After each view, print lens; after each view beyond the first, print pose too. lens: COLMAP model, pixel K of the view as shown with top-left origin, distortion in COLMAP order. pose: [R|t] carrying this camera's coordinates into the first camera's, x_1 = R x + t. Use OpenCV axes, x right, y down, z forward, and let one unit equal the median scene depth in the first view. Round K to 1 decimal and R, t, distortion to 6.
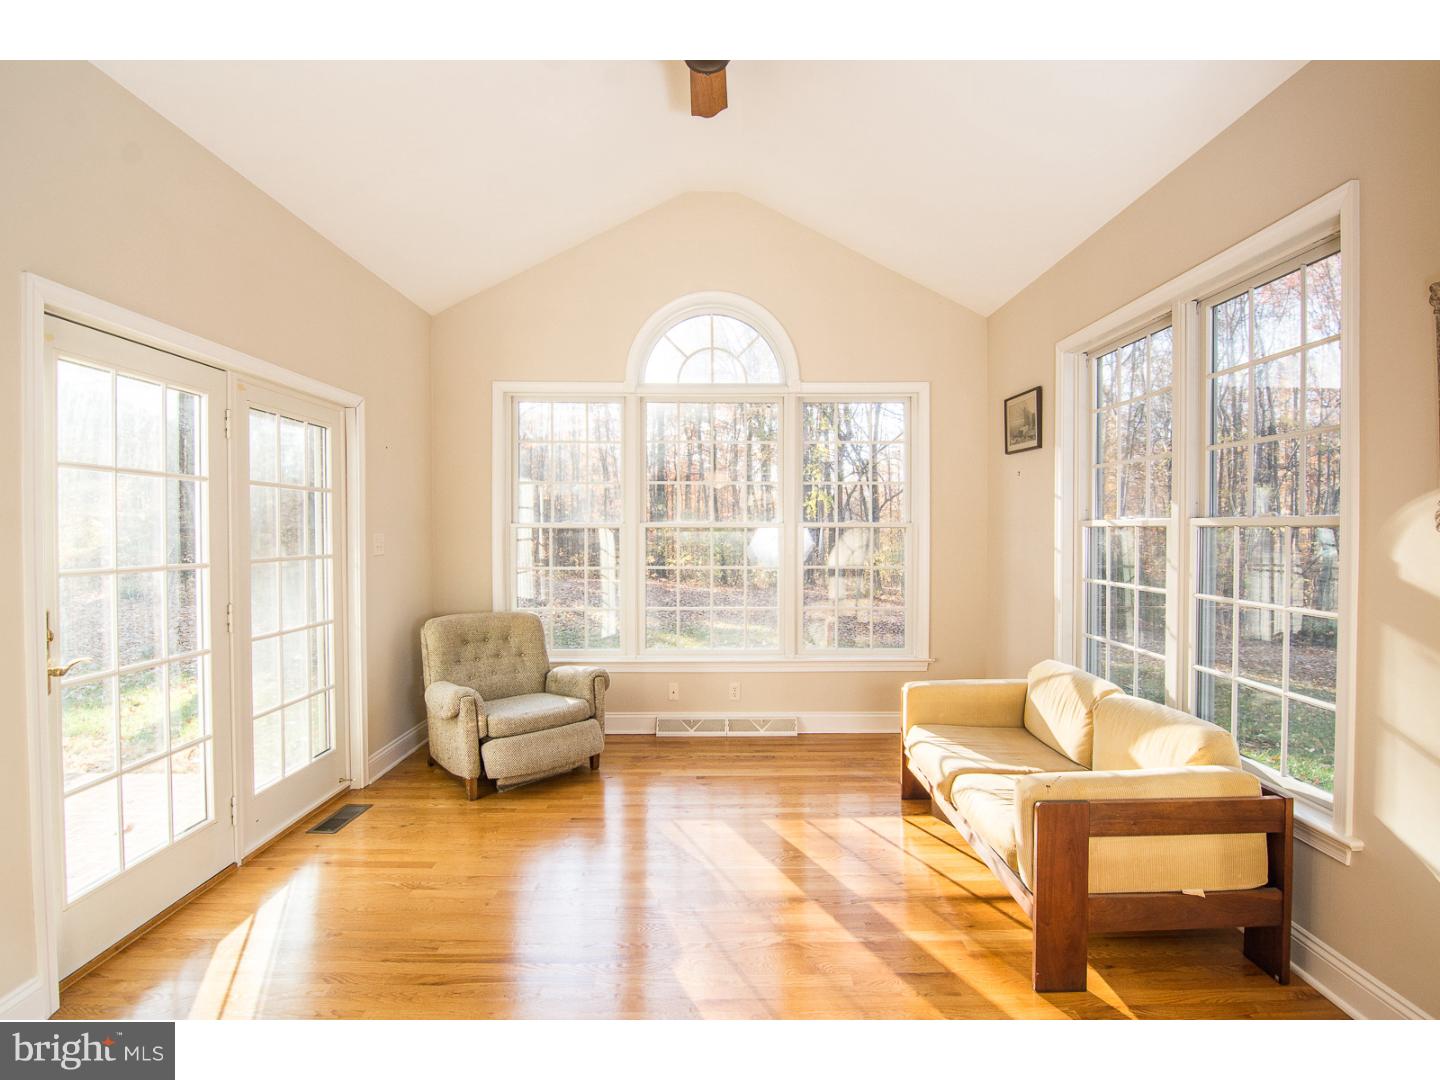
lens RADIAL K [[698.9, 0, 730.9], [0, 698.9, 536.3], [0, 0, 1]] dist [0.010463, -0.007202]
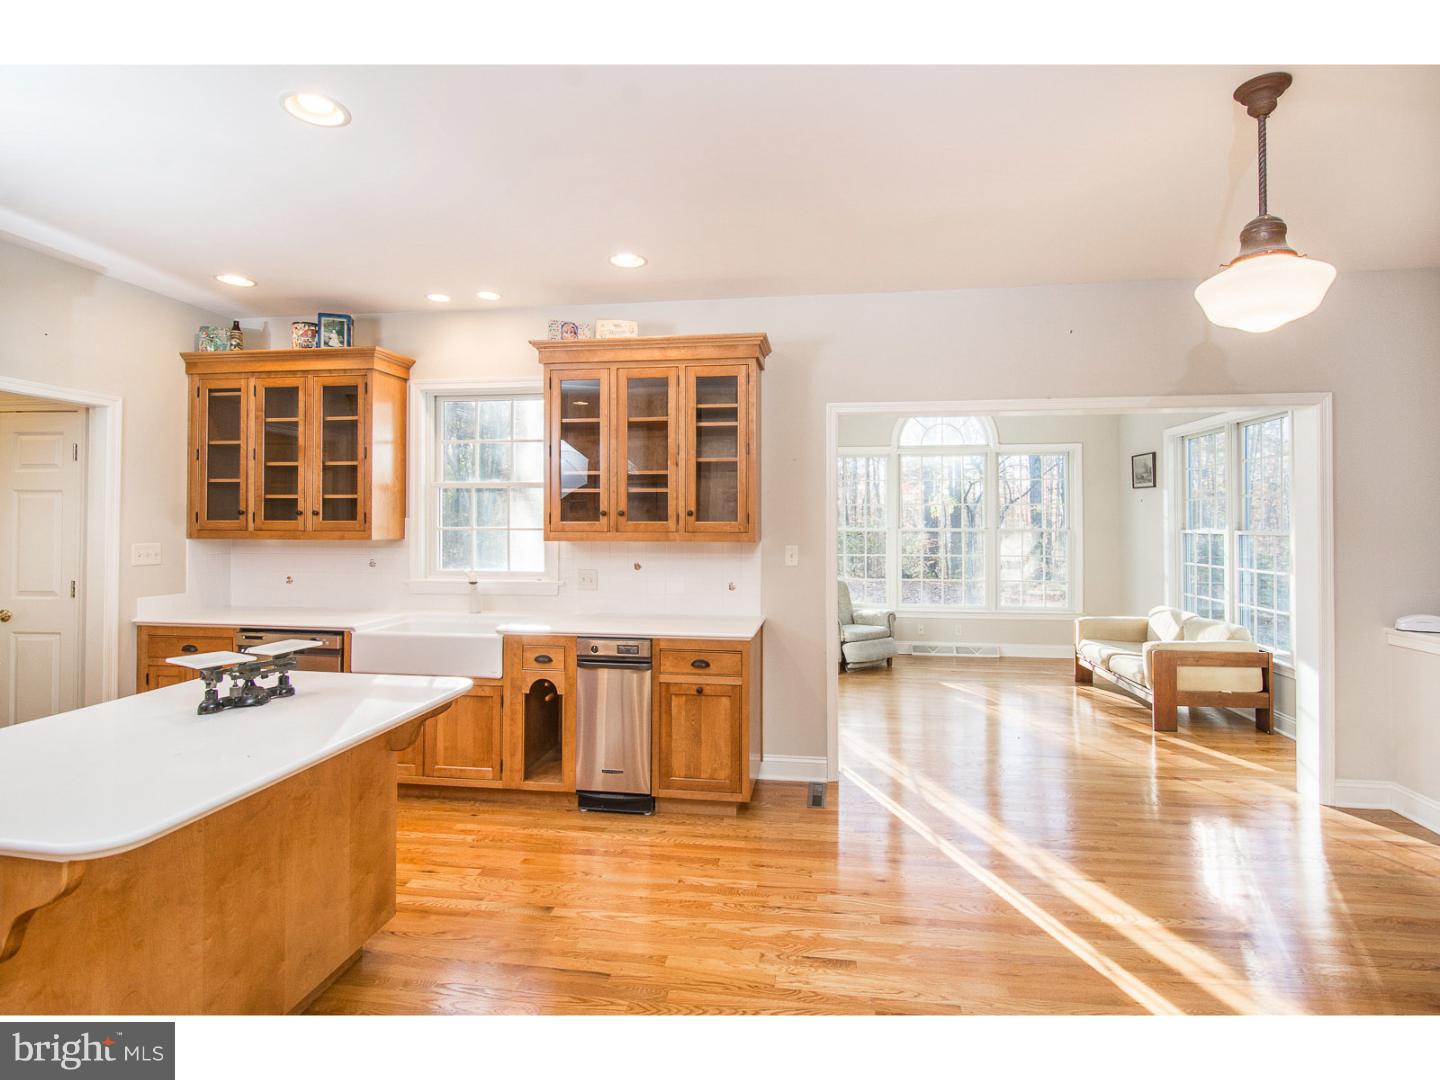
lens RADIAL K [[698.9, 0, 724.1], [0, 698.9, 520.7], [0, 0, 1]] dist [0.010463, -0.007202]
pose [[0.990510, 0.003928, -0.137387, -0.433868], [-0.006941, 0.999746, -0.021460, 0.000034], [0.137268, 0.022210, 0.990285, -0.996204]]
